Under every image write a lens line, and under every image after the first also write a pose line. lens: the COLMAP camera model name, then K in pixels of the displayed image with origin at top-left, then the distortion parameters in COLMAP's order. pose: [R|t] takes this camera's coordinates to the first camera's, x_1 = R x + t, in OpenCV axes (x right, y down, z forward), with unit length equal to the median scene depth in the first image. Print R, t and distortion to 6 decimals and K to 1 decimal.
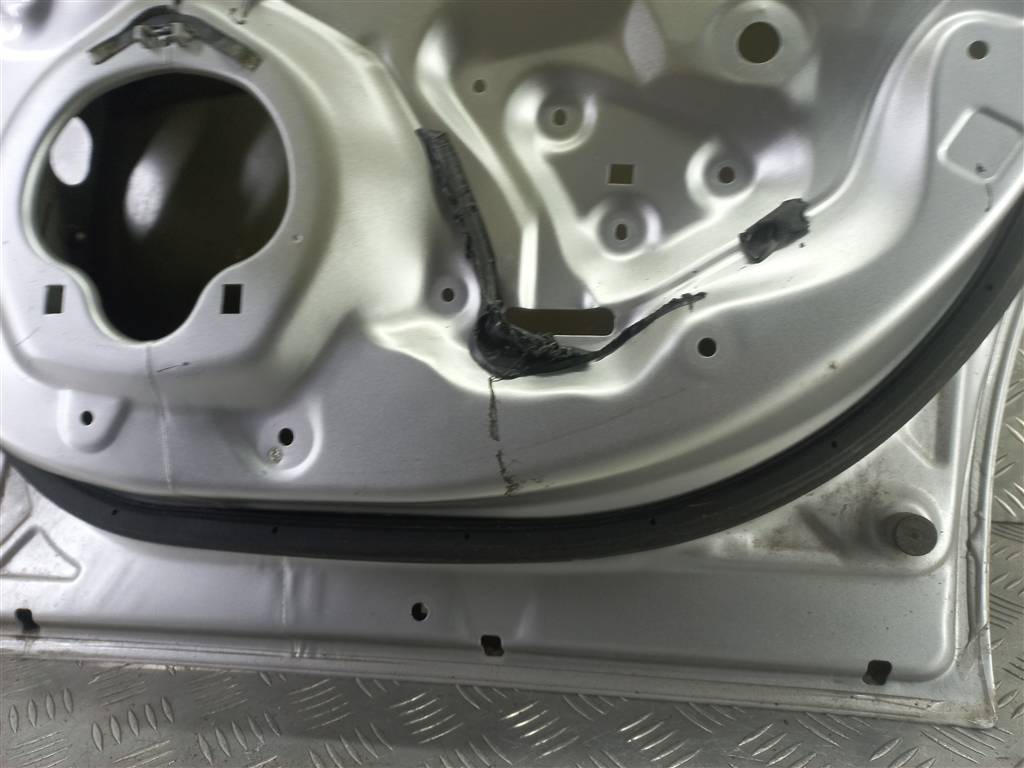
lens RADIAL K [[739.3, 0, 512.0], [0, 739.3, 384.0], [0, 0, 1]] dist [0.061407, -0.105064]
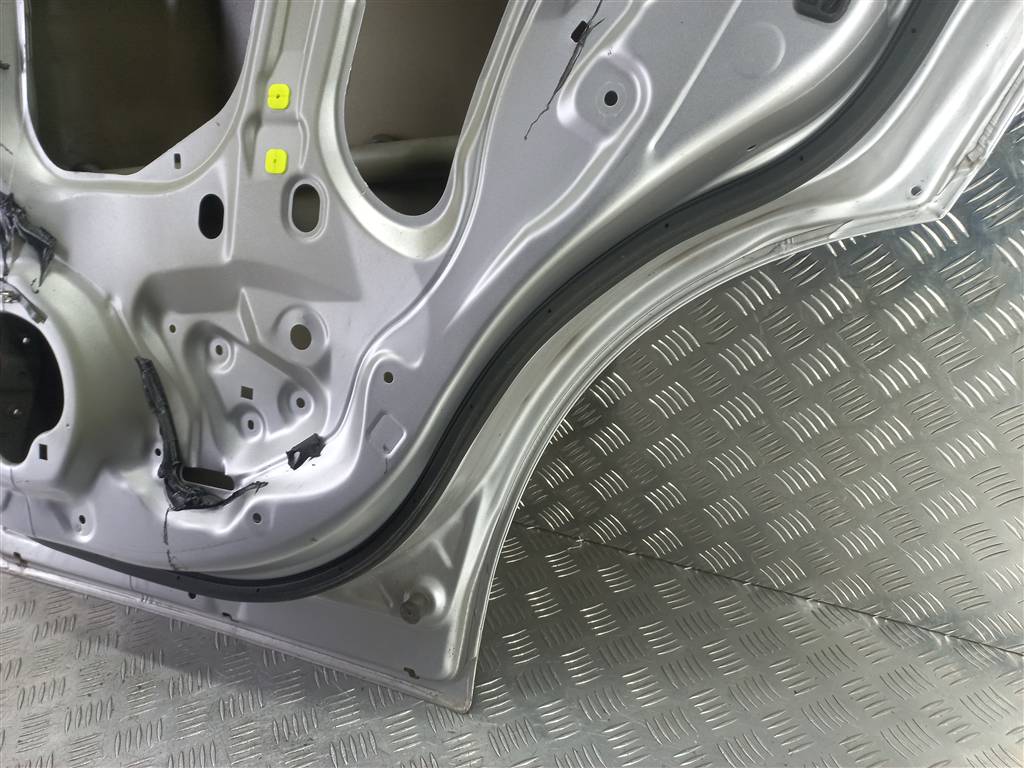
lens RADIAL K [[739.3, 0, 512.0], [0, 739.3, 384.0], [0, 0, 1]] dist [0.061407, -0.105064]
pose [[0.979062, 0.083048, -0.185849, 1.094948], [-0.035662, 0.968850, 0.245067, -0.772159], [0.200412, -0.233308, 0.951526, -0.493113]]
